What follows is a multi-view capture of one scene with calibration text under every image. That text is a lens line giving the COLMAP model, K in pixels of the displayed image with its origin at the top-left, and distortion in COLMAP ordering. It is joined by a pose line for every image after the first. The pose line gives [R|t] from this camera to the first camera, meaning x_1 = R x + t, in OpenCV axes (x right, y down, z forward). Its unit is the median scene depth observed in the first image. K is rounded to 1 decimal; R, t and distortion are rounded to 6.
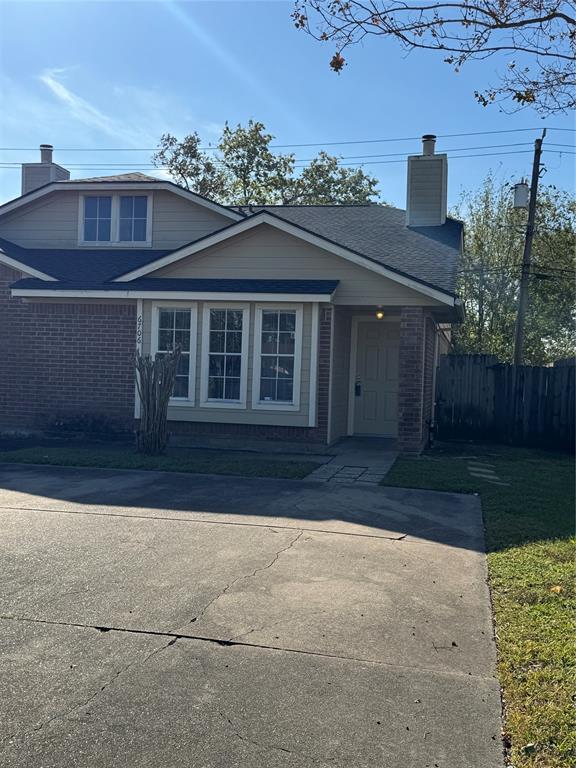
lens RADIAL K [[808.1, 0, 285.1], [0, 808.1, 384.4], [0, 0, 1]] dist [0.097773, 0.000000]
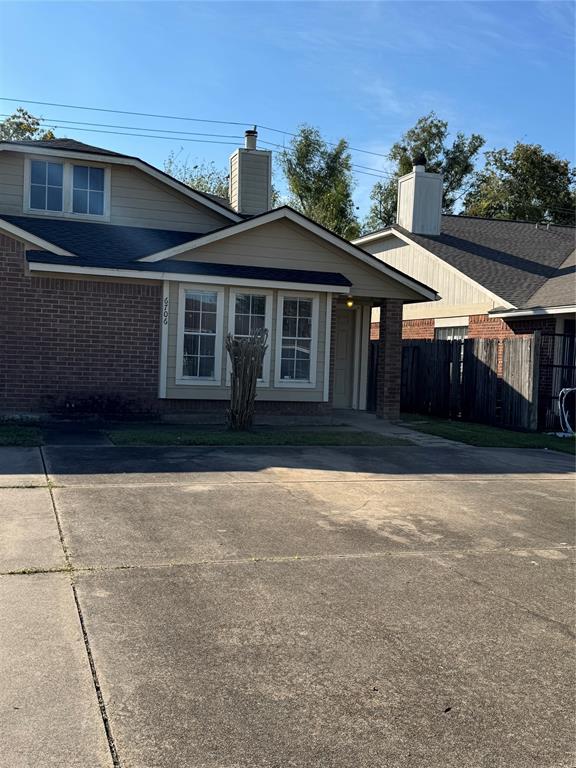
lens RADIAL K [[808.1, 0, 284.5], [0, 808.1, 387.8], [0, 0, 1]] dist [0.097773, 0.000000]
pose [[0.853912, -0.020087, 0.520030, -0.563723], [-0.003223, 0.999032, 0.043881, -0.015612], [-0.520407, -0.039146, 0.853020, 0.051901]]
